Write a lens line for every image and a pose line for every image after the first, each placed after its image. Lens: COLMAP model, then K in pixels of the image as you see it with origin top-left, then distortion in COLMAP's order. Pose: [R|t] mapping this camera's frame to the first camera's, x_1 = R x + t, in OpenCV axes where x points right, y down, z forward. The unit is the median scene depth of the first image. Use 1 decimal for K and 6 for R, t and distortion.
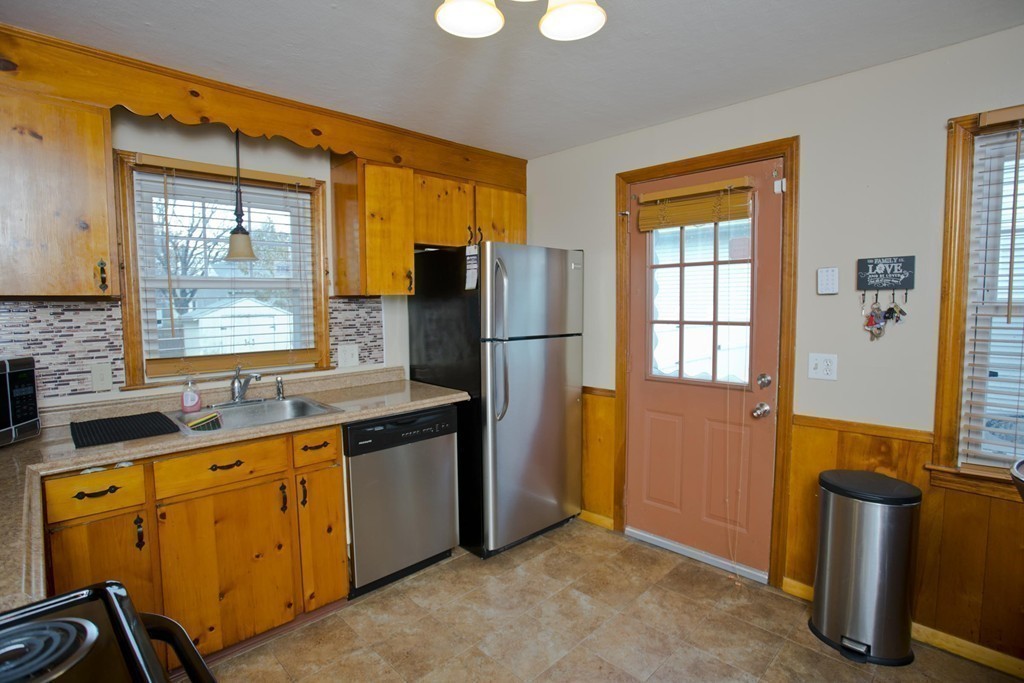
lens RADIAL K [[517.6, 0, 520.9], [0, 517.6, 338.0], [0, 0, 1]] dist [-0.057206, 0.021351]
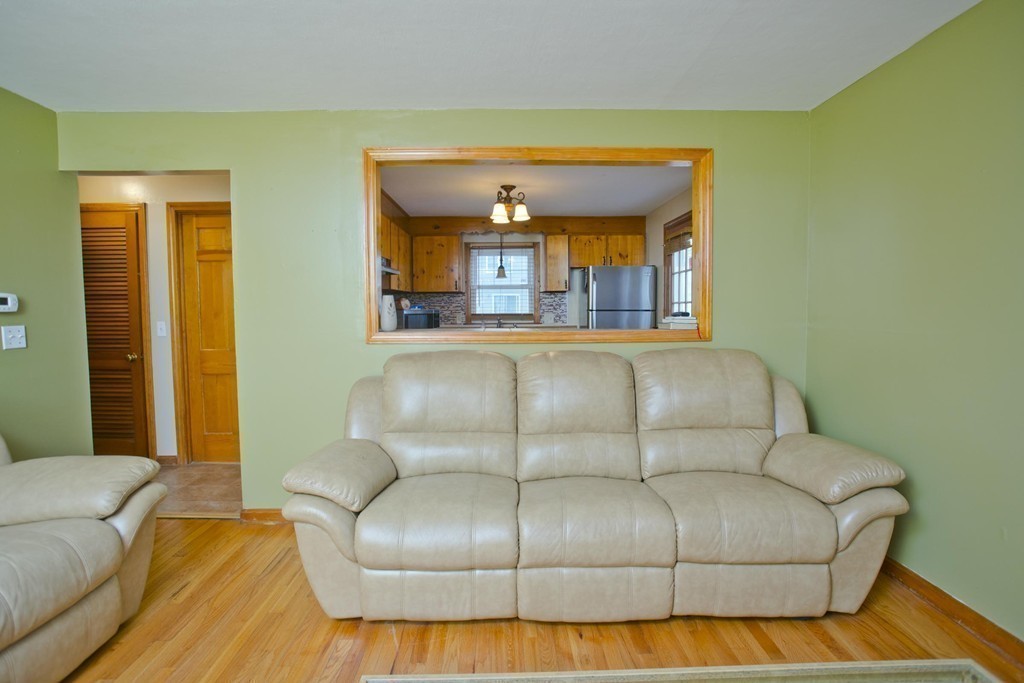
lens RADIAL K [[517.6, 0, 509.5], [0, 517.6, 332.9], [0, 0, 1]] dist [-0.057206, 0.021351]
pose [[0.728884, 0.036236, -0.683678, 1.191924], [-0.048601, 0.998818, 0.001124, 0.113363], [0.682910, 0.032408, 0.729783, -0.827305]]
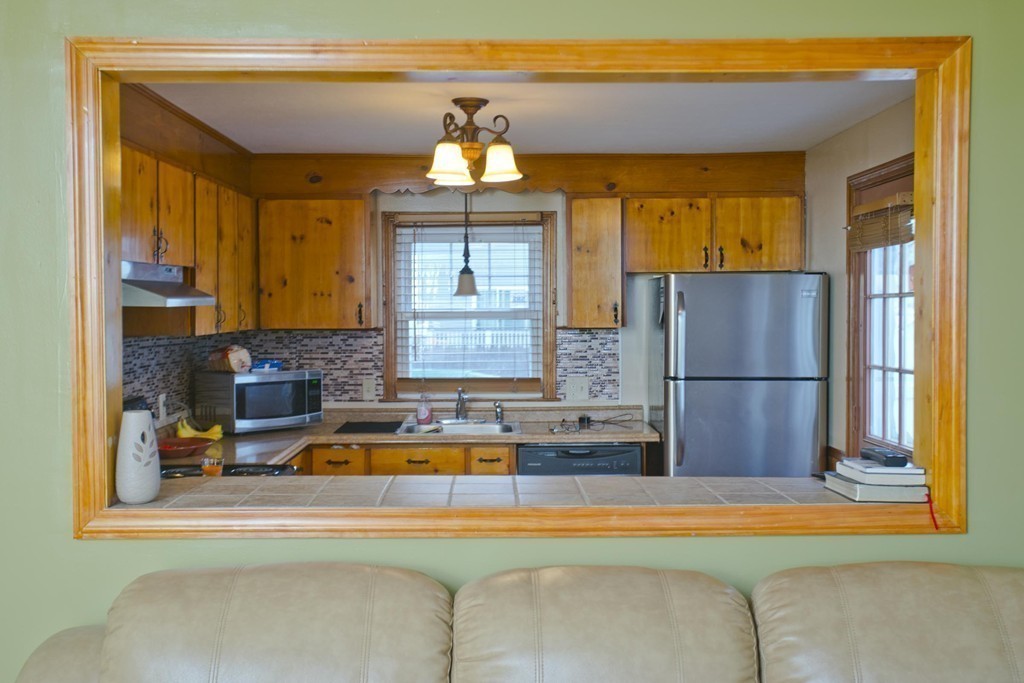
lens RADIAL K [[1128.5, 0, 503.1], [0, 1128.5, 335.5], [0, 0, 1]] dist [0.085472, 0.000000]
pose [[0.721933, 0.022552, -0.691596, 1.132071], [-0.052654, 0.998361, -0.022408, -0.011182], [0.689957, 0.052593, 0.721937, -0.686871]]
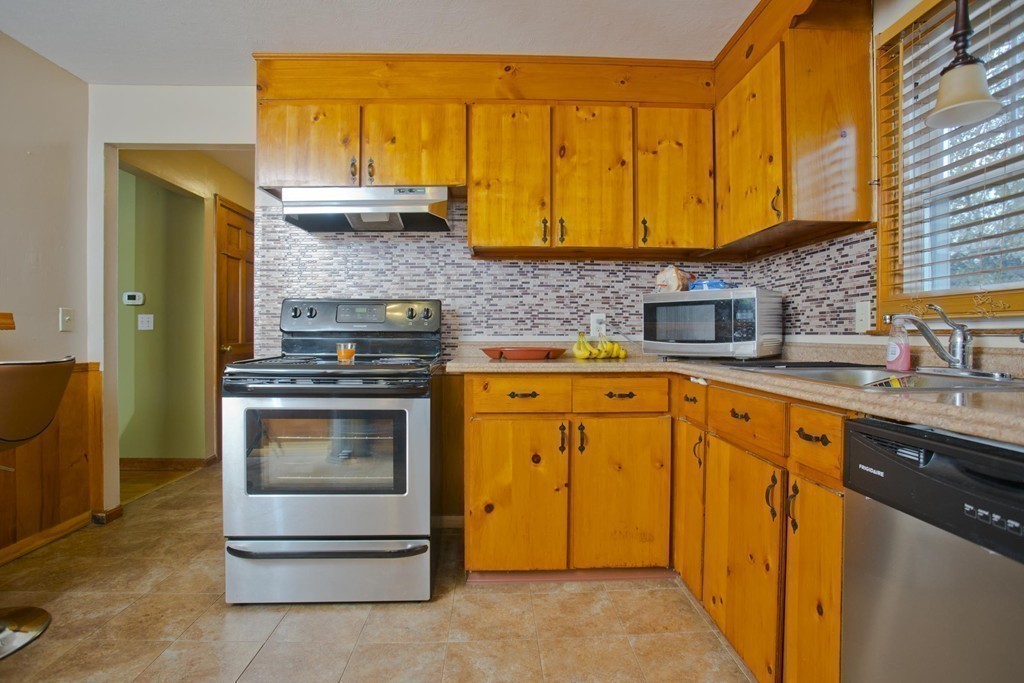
lens RADIAL K [[517.6, 0, 521.4], [0, 517.6, 340.1], [0, 0, 1]] dist [-0.057206, 0.021351]
pose [[-0.661818, 0.014265, -0.749529, 0.172992], [-0.047994, 0.996962, 0.061352, 0.073996], [0.748127, 0.076577, -0.659122, 0.917208]]
